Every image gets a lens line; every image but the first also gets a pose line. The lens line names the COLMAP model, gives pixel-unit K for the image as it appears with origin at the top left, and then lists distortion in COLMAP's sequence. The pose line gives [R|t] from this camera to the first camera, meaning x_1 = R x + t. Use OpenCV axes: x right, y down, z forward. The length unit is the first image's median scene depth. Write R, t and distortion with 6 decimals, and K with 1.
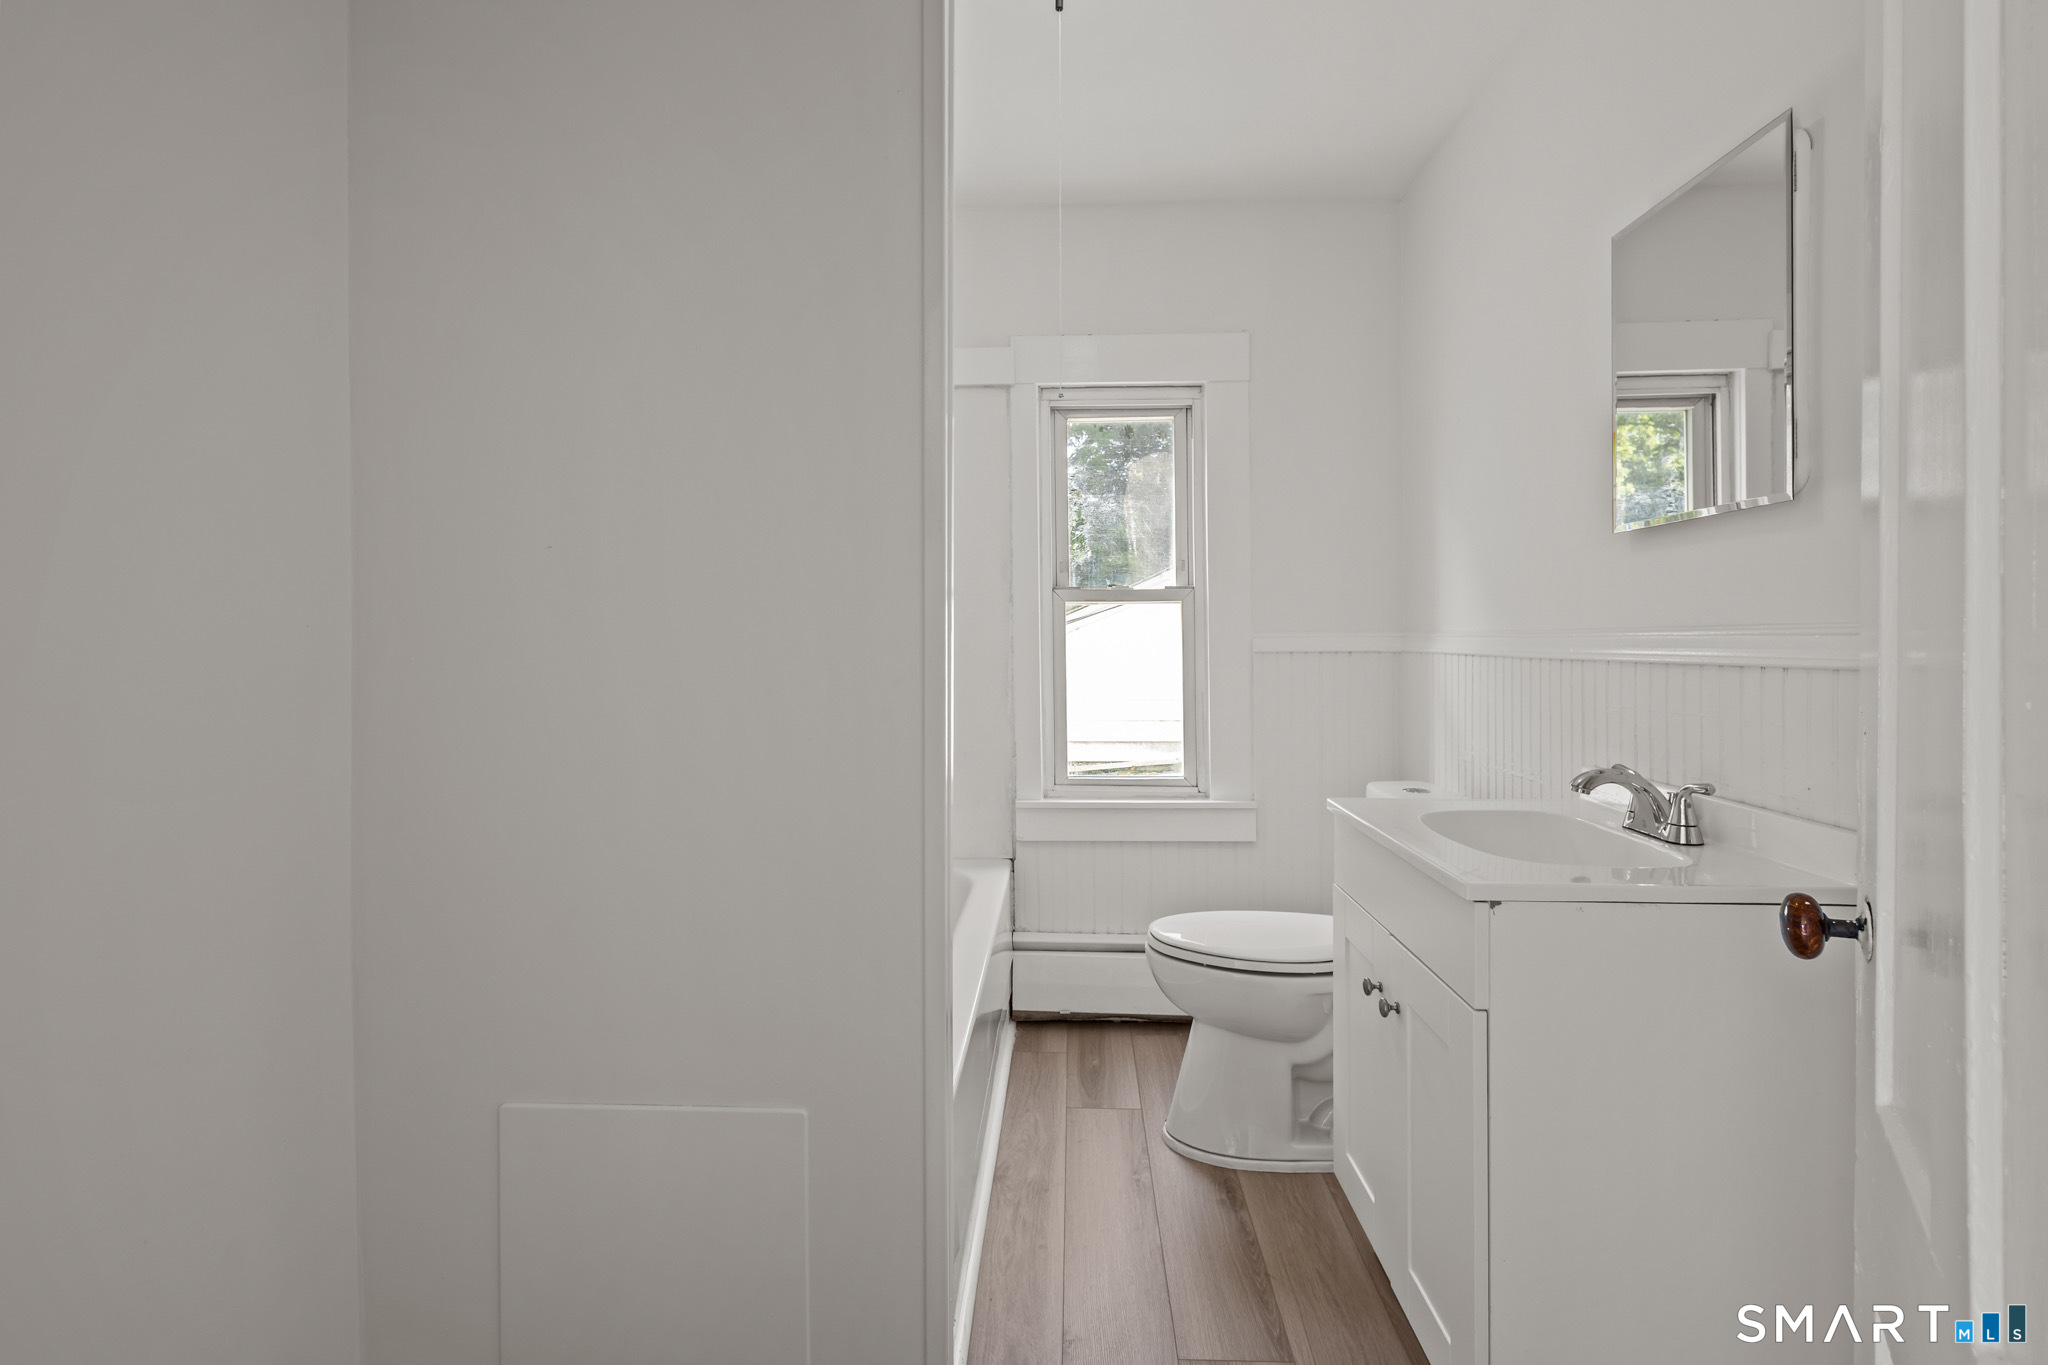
lens RADIAL K [[935.5, 0, 1026.8], [0, 935.5, 645.3], [0, 0, 1]] dist [0.000083, 0.000132]
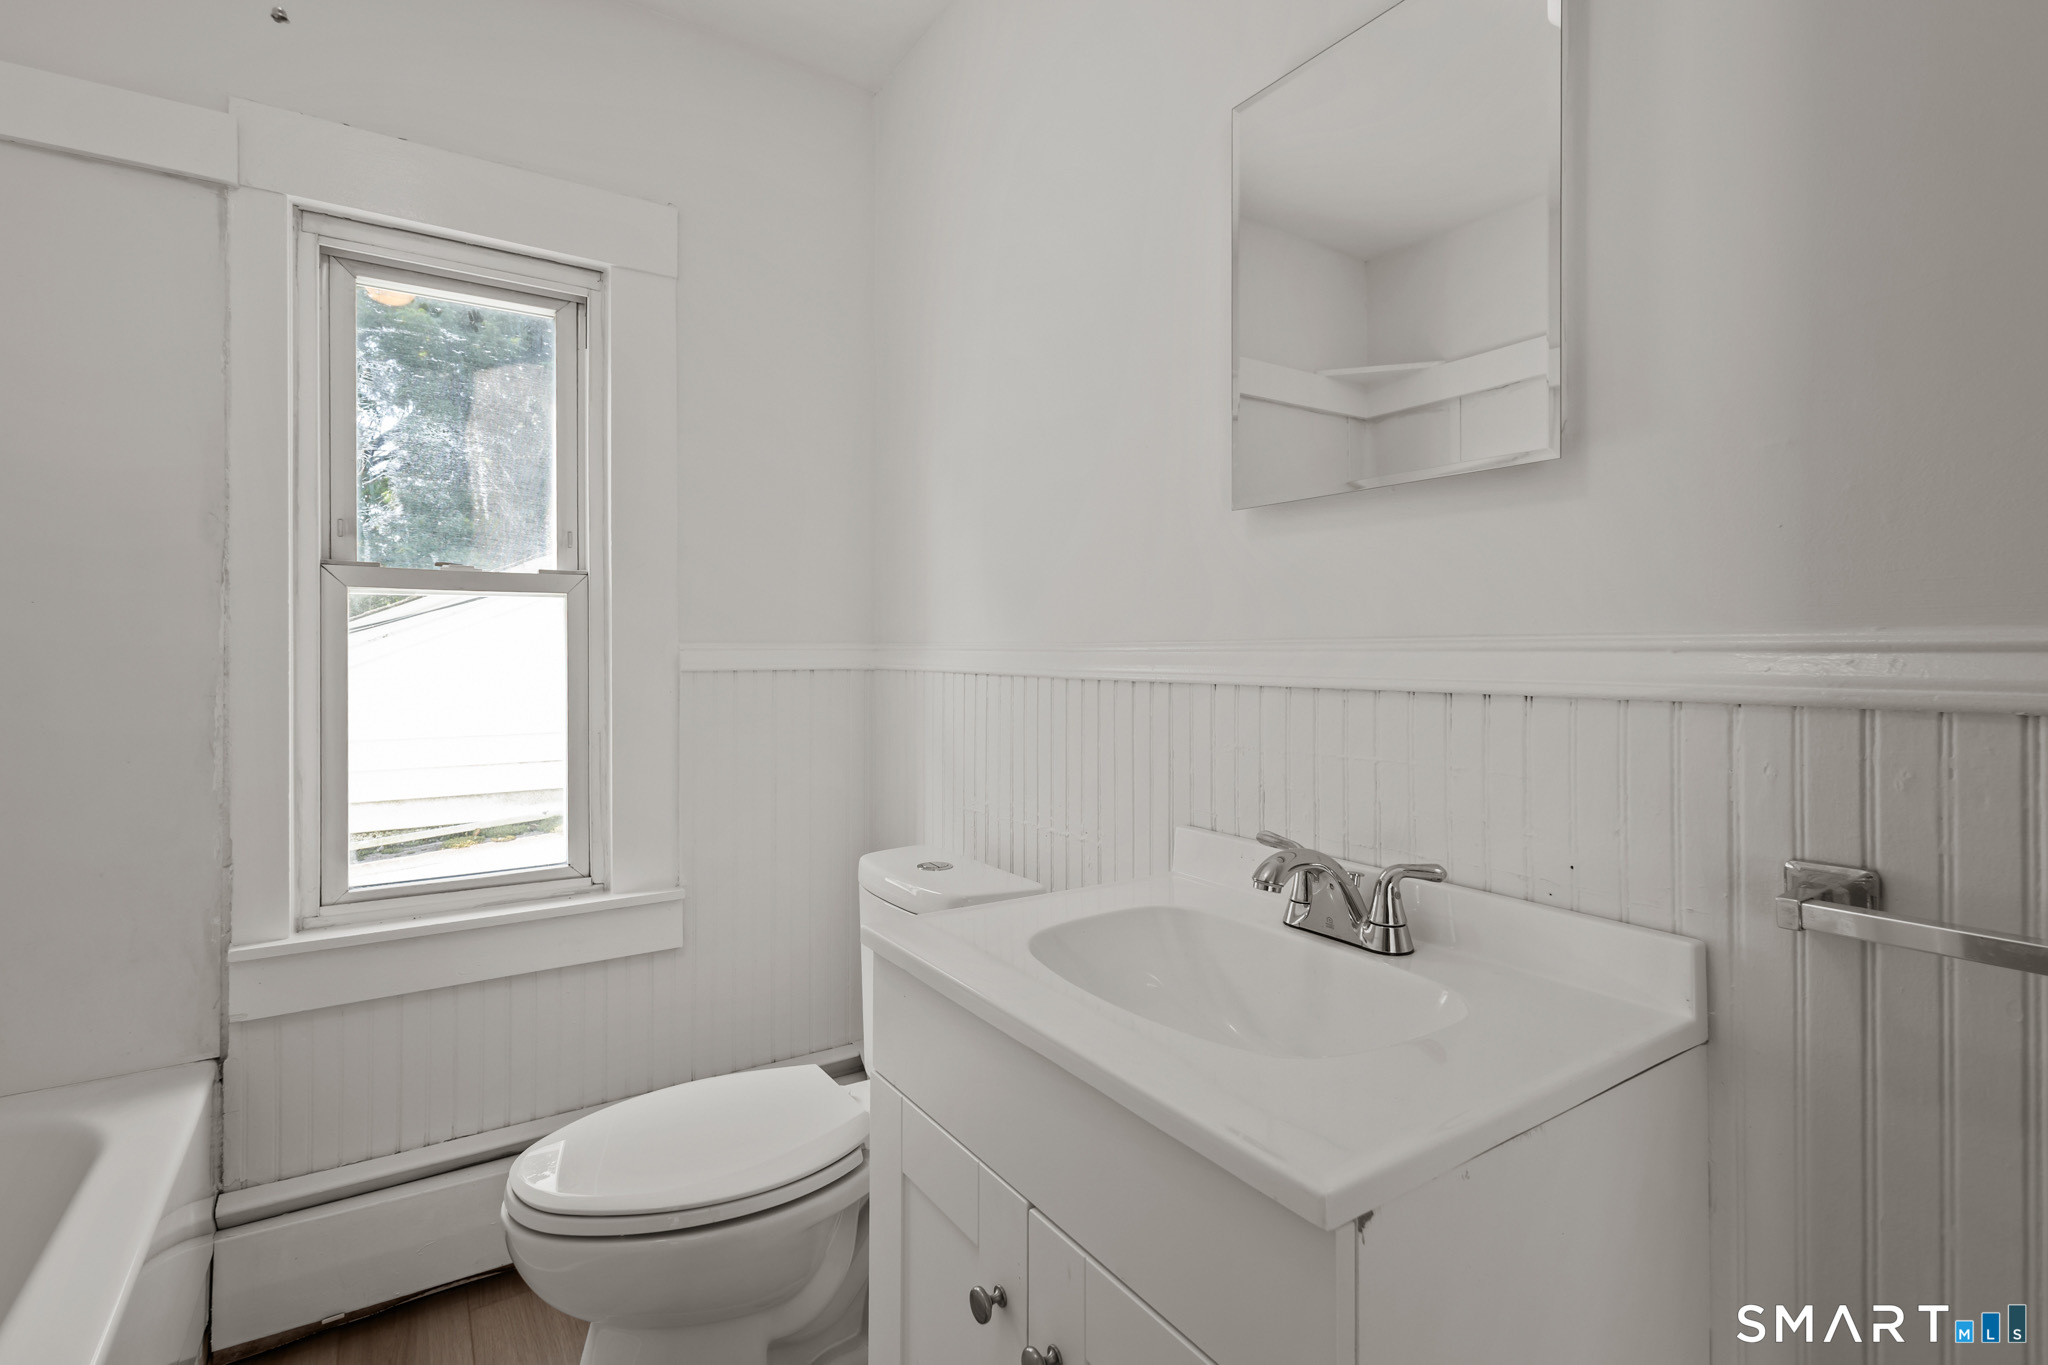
lens RADIAL K [[957.0, 0, 1025.4], [0, 957.0, 642.7], [0, 0, 1]] dist [0.005479, -0.000010]
pose [[0.806908, 0.011139, 0.590573, 0.029621], [-0.001195, 0.999851, -0.017226, -0.001829], [-0.590676, 0.013194, 0.806801, 0.275149]]
